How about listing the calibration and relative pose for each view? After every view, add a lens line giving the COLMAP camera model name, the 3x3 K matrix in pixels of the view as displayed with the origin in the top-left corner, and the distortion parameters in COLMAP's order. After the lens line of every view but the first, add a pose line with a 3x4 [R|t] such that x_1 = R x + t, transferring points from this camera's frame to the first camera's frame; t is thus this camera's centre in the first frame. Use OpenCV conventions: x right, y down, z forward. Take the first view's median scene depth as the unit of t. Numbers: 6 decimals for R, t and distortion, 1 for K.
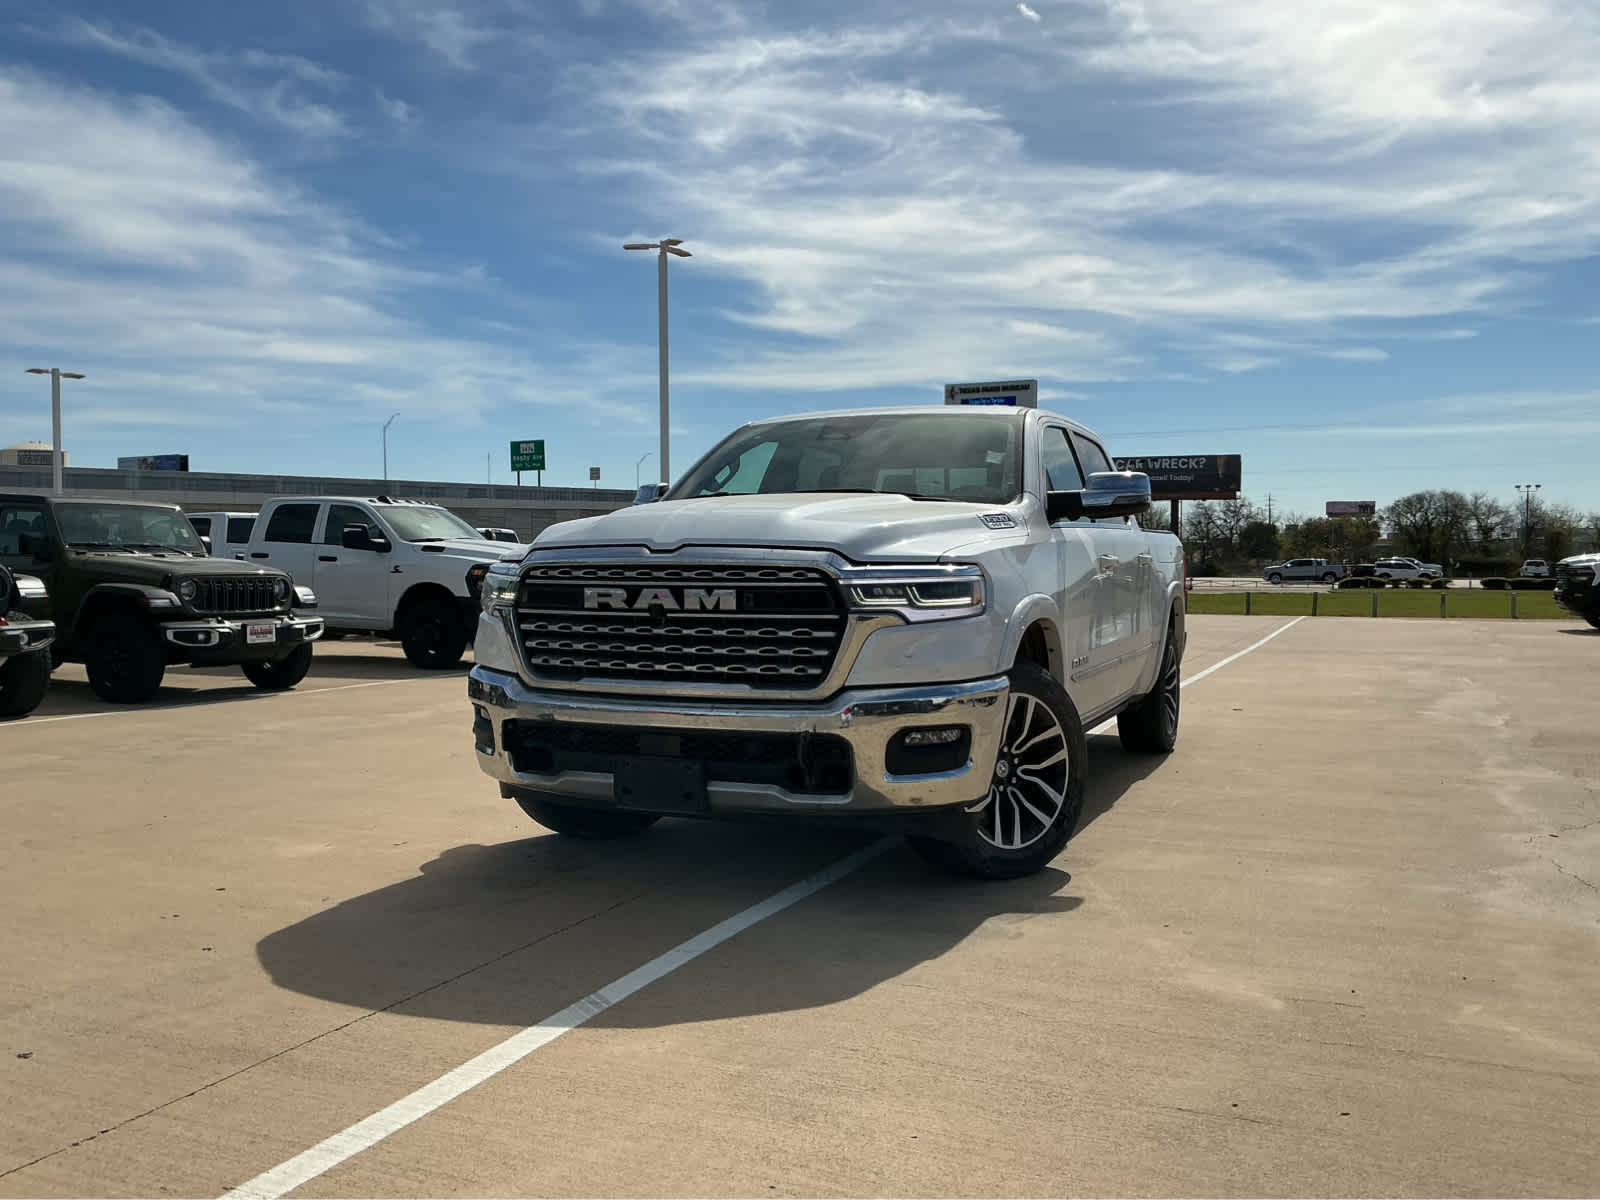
lens RADIAL K [[1361.7, 0, 804.9], [0, 1361.7, 561.9], [0, 0, 1]] dist [-0.187896, 0.280267]
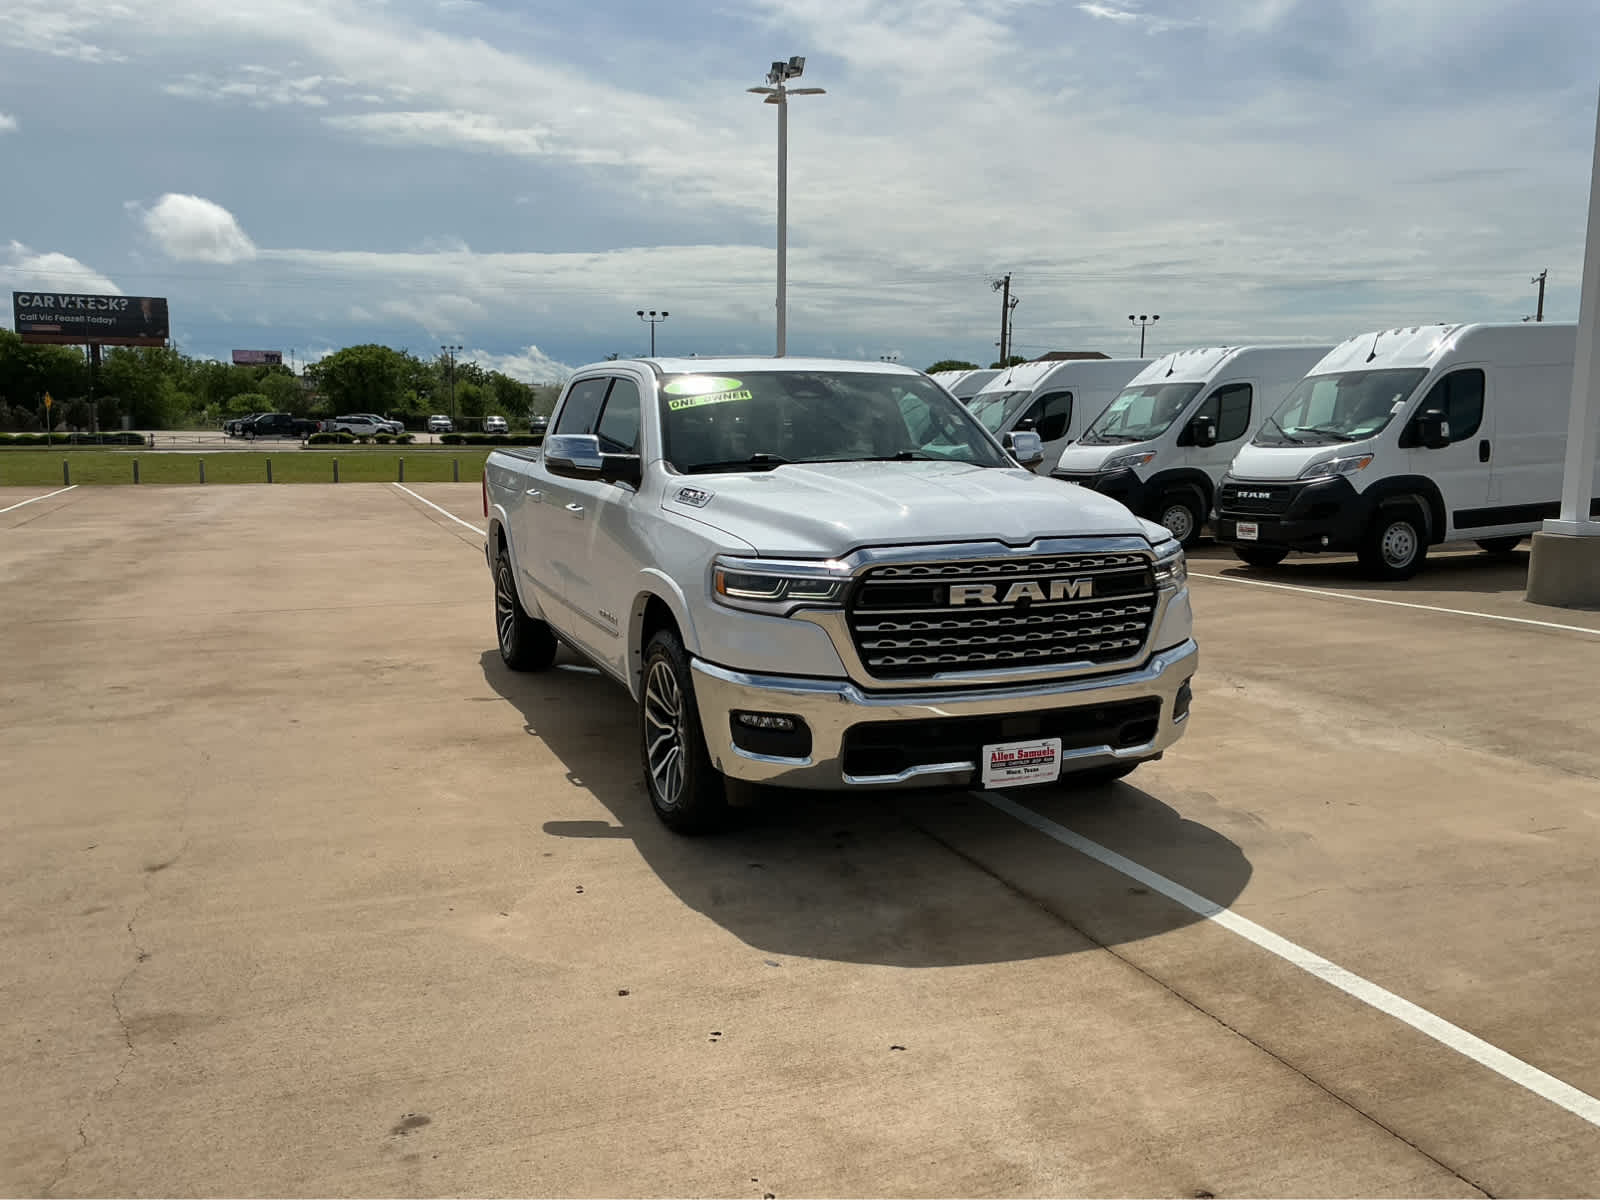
lens RADIAL K [[1316.0, 0, 810.6], [0, 1316.0, 595.5], [0, 0, 1]] dist [0.096921, -0.179336]
pose [[0.720415, -0.097461, 0.686661, -0.916608], [0.002944, 0.990498, 0.137498, -0.109096], [-0.693537, -0.097034, 0.713857, 0.377982]]
